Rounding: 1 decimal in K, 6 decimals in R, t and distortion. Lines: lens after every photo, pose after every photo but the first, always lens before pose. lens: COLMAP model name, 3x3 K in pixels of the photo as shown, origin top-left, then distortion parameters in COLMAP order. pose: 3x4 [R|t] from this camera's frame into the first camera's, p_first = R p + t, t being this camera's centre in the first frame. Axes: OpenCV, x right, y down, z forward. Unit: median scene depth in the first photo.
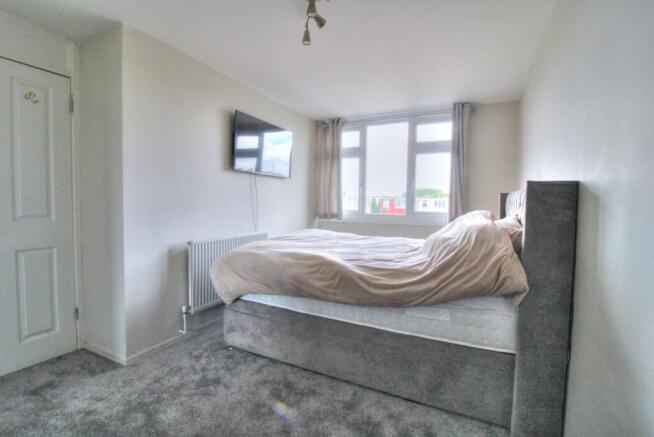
lens RADIAL K [[311.2, 0, 322.0], [0, 311.2, 218.1], [0, 0, 1]] dist [-0.002734, -0.001102]
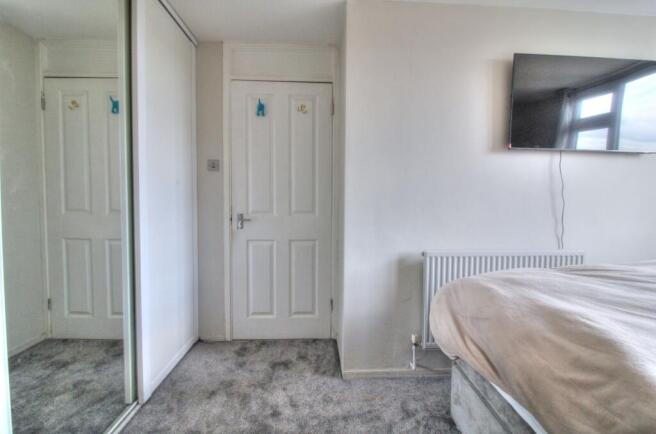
lens RADIAL K [[312.1, 0, 328.7], [0, 312.1, 212.8], [0, 0, 1]] dist [-0.002734, -0.001102]
pose [[0.493358, 0.035894, -0.869085, 0.125696], [-0.044886, 0.998868, 0.015774, -0.023647], [0.868667, 0.031228, 0.494410, 0.476763]]
